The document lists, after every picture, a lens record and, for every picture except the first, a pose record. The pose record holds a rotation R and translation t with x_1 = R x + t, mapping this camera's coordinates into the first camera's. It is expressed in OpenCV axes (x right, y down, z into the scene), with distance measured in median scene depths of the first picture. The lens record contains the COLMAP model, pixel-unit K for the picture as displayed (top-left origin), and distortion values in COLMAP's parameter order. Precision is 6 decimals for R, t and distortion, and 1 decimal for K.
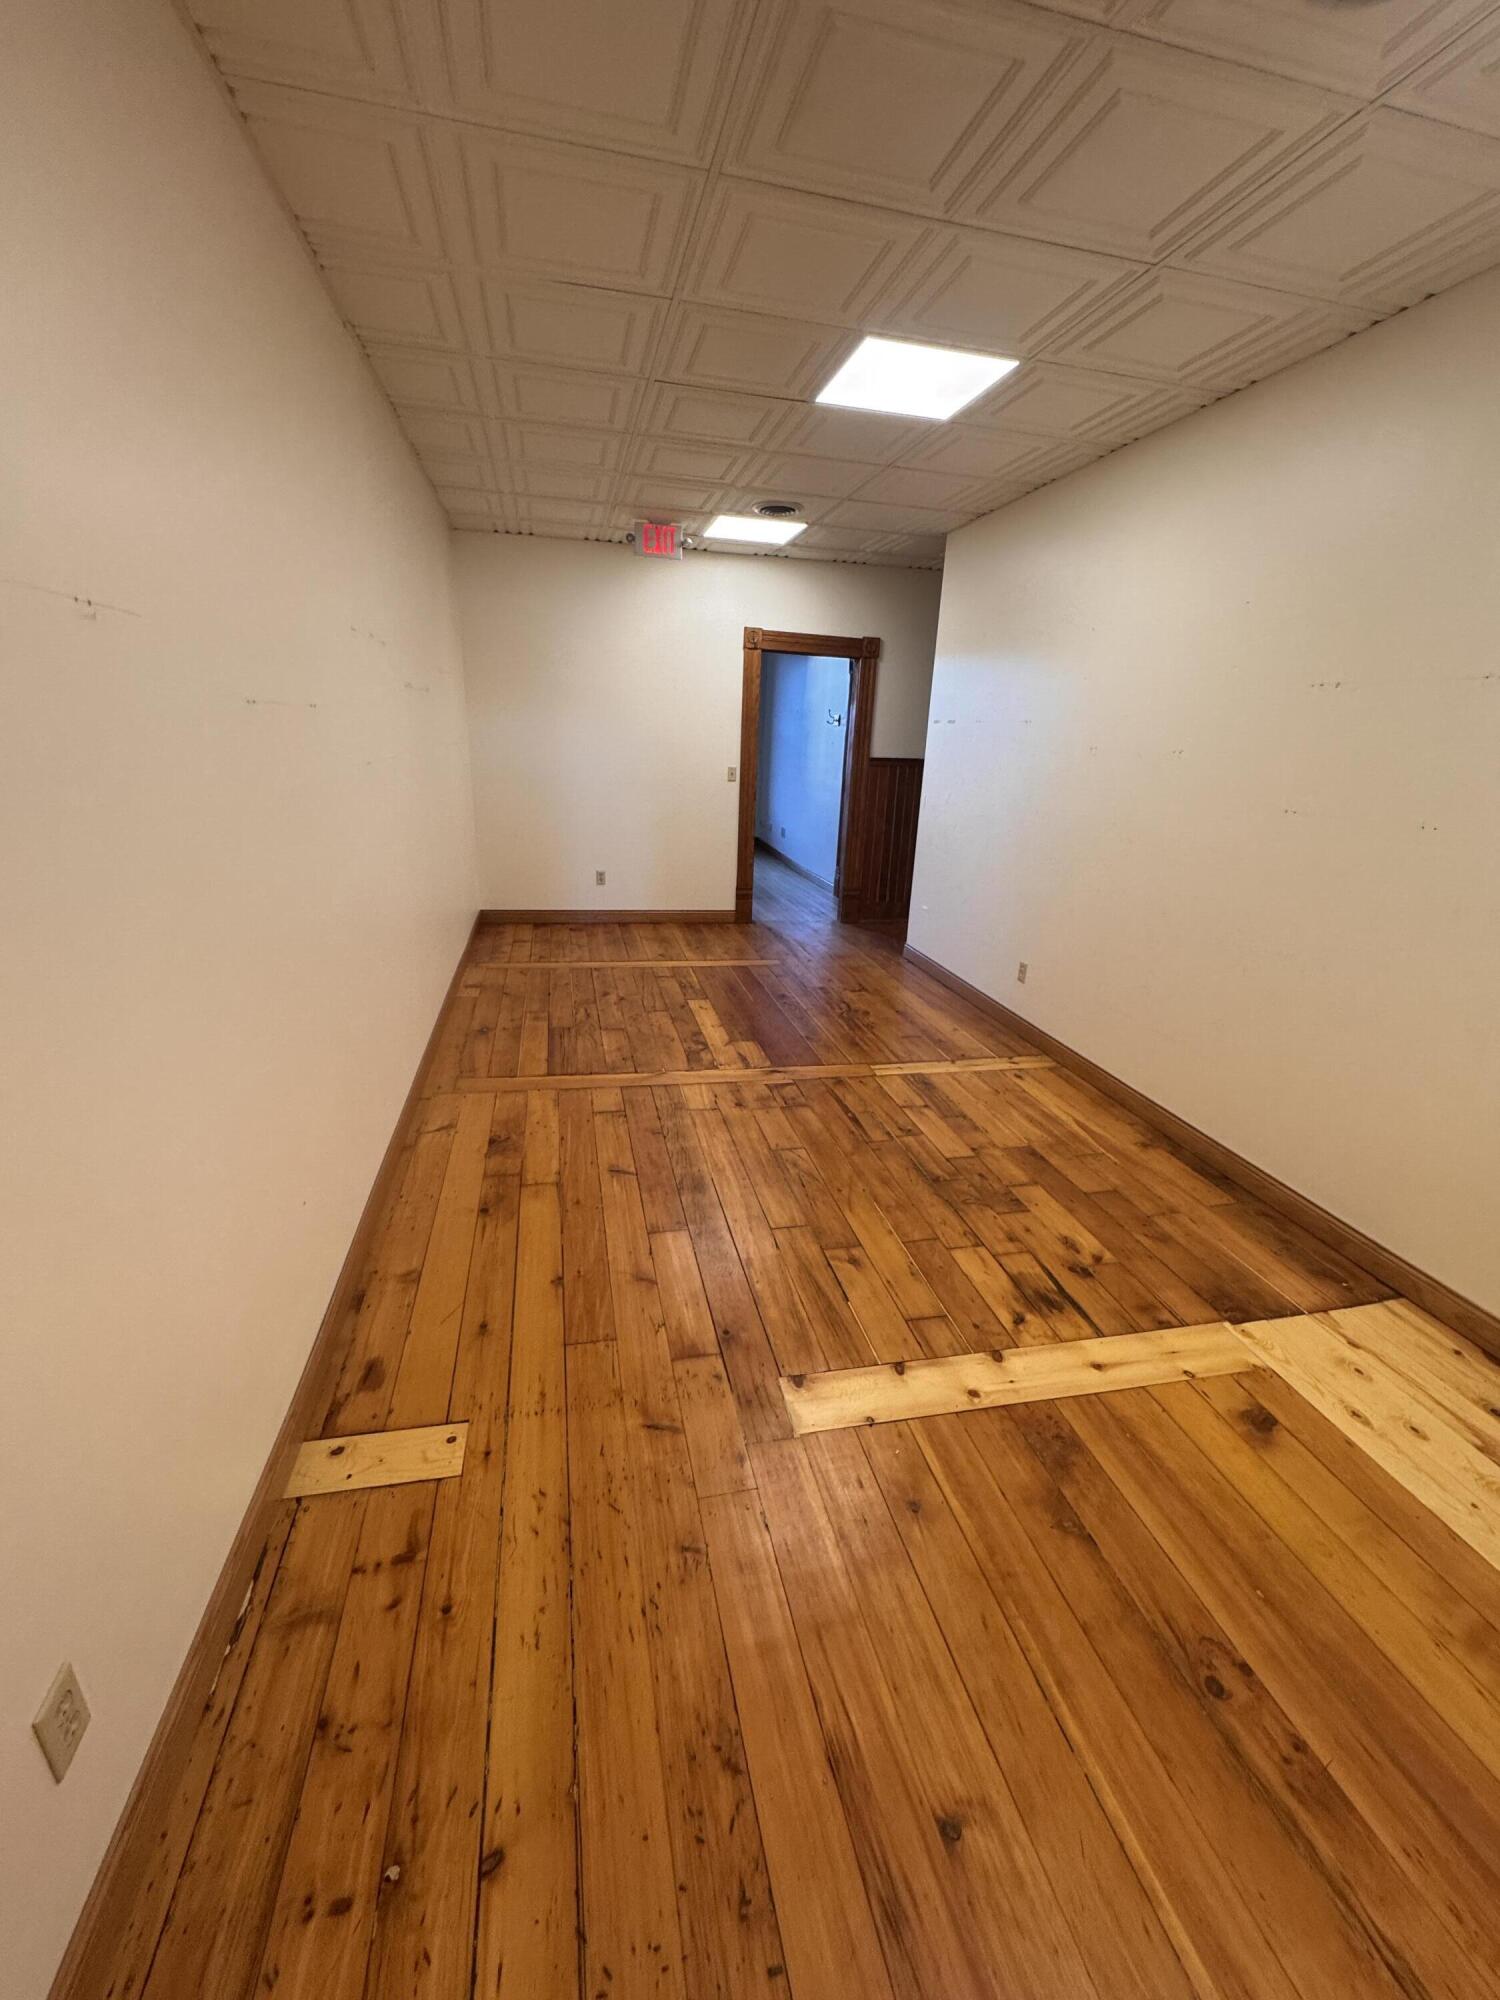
lens RADIAL K [[803.2, 0, 743.8], [0, 803.2, 1000.3], [0, 0, 1]] dist [0.000719, 0.000045]
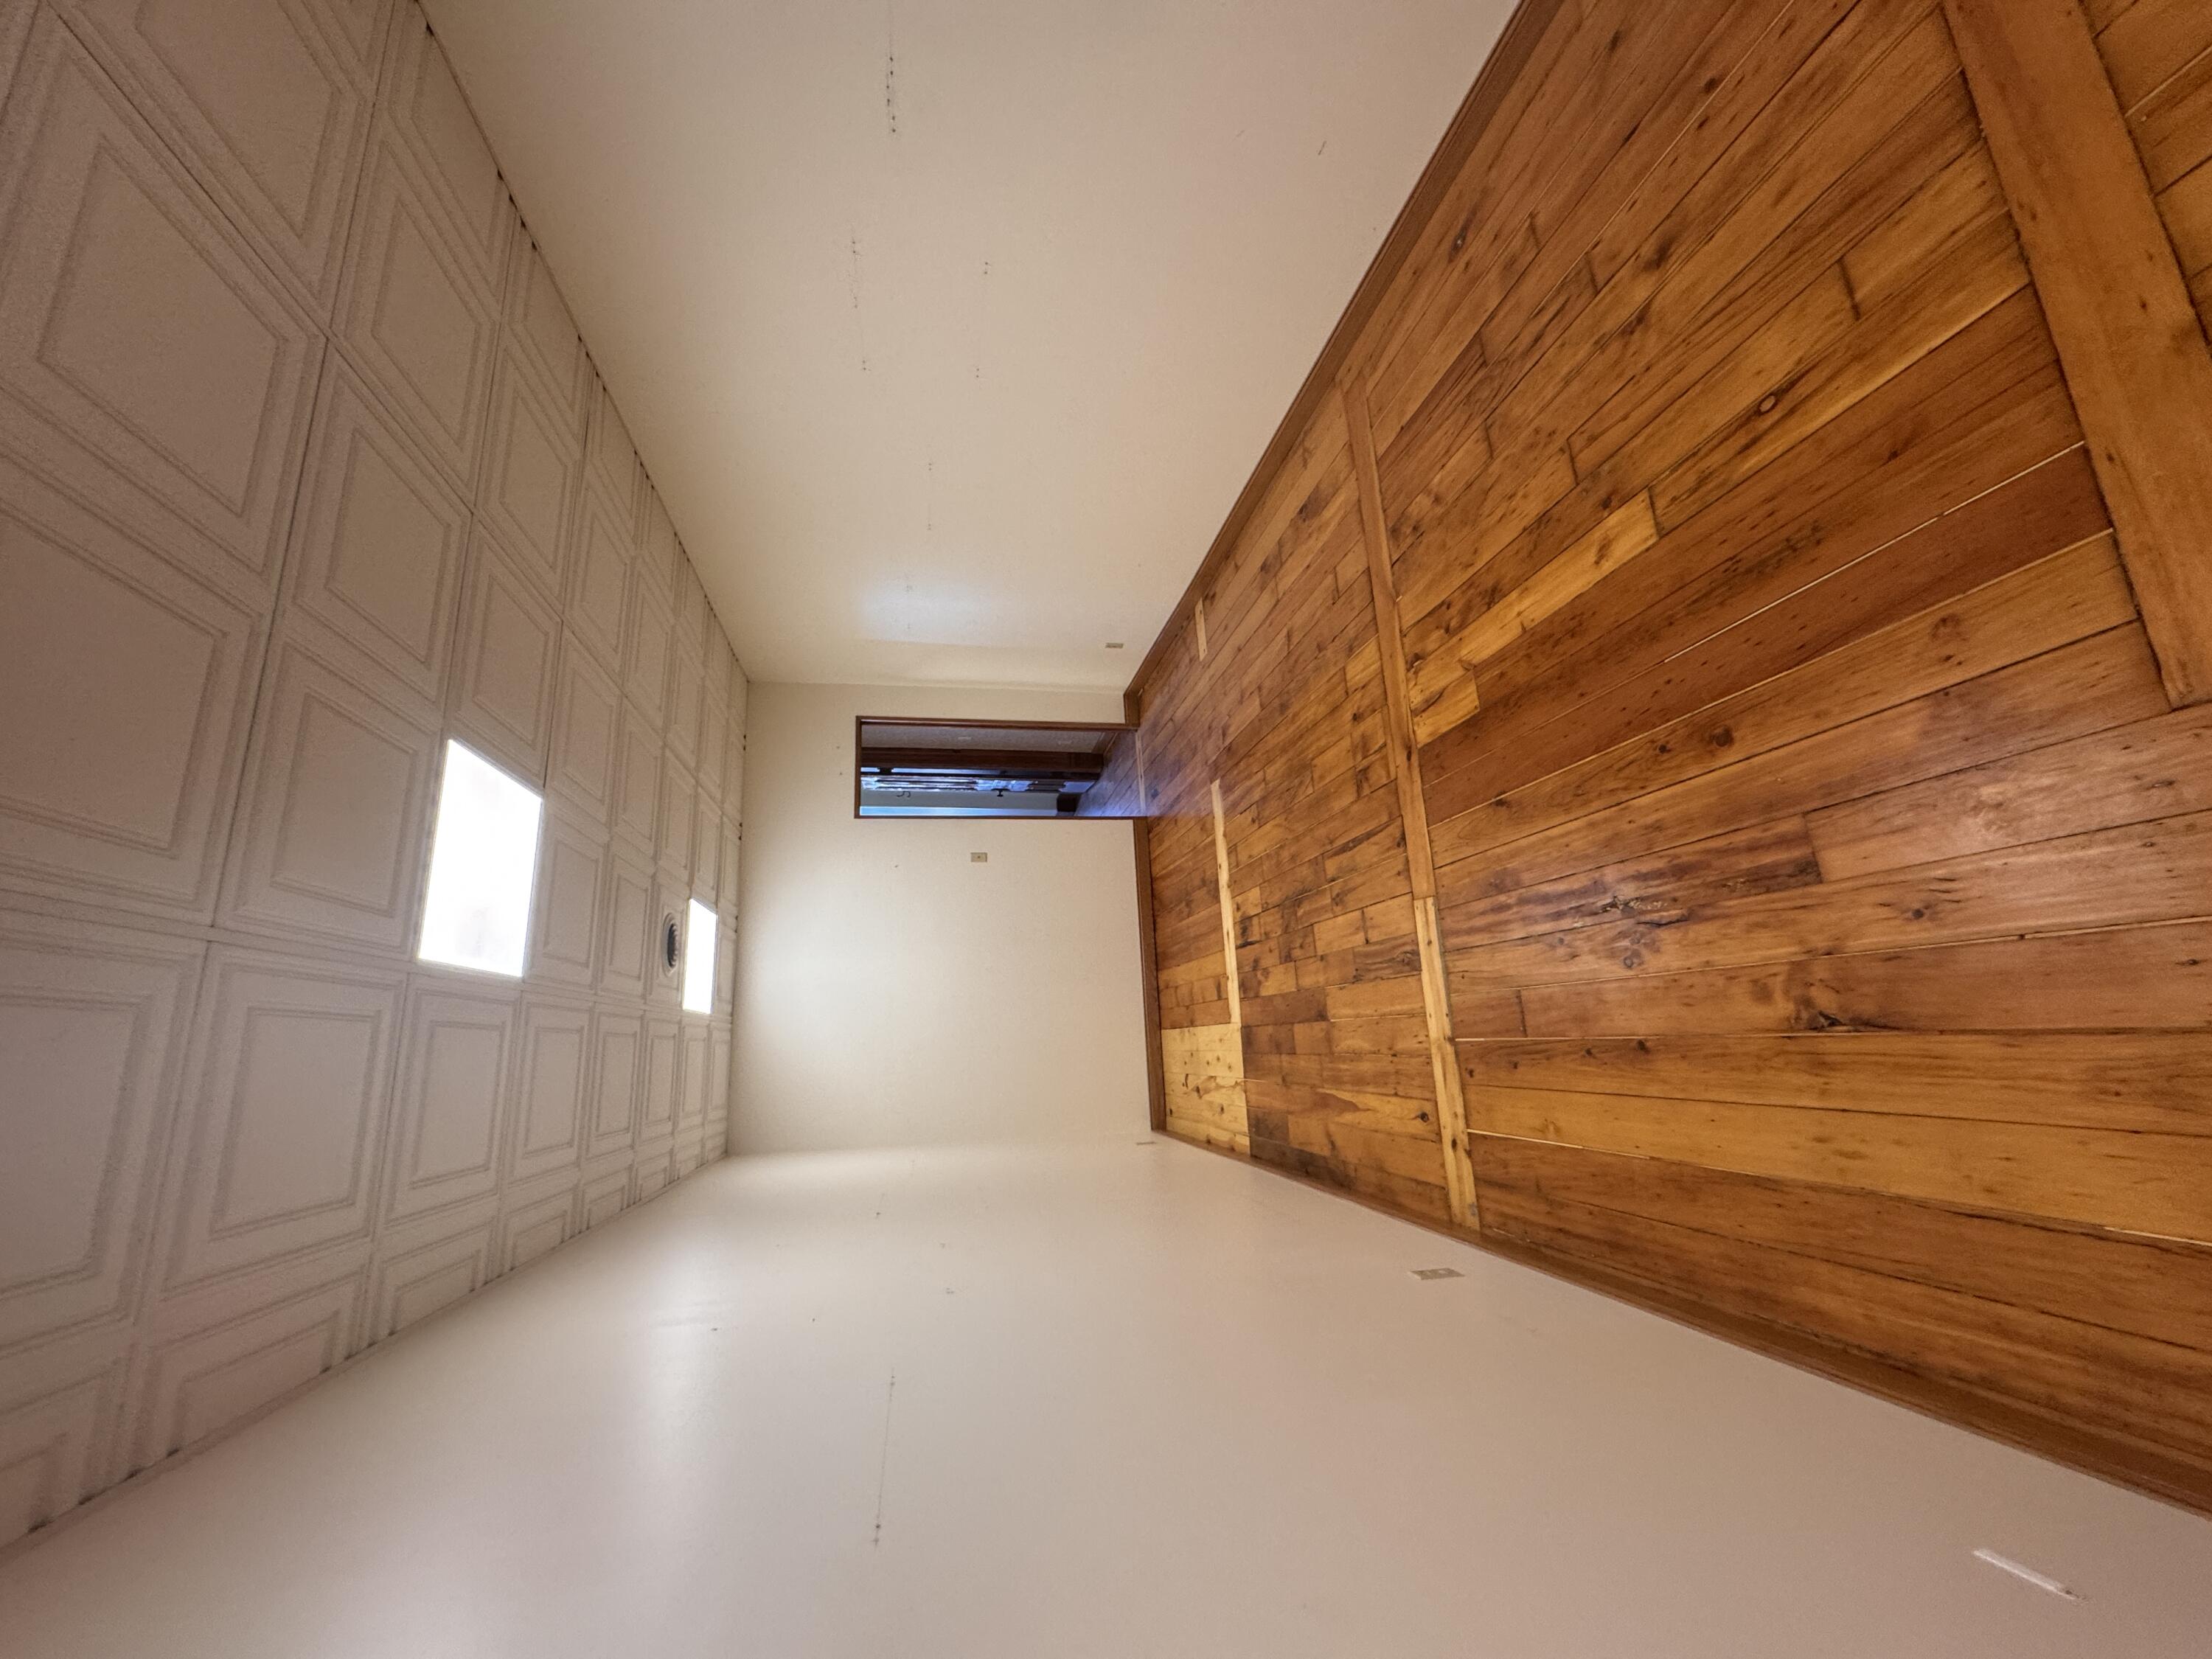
lens RADIAL K [[888.4, 0, 1105.3], [0, 888.4, 831.1], [0, 0, 1]] dist [0.000719, 0.000045]
pose [[-0.035225, 0.999148, -0.021499, 0.137873], [0.867560, 0.041250, 0.495619, -0.540787], [0.496083, -0.001194, -0.868274, 1.601866]]
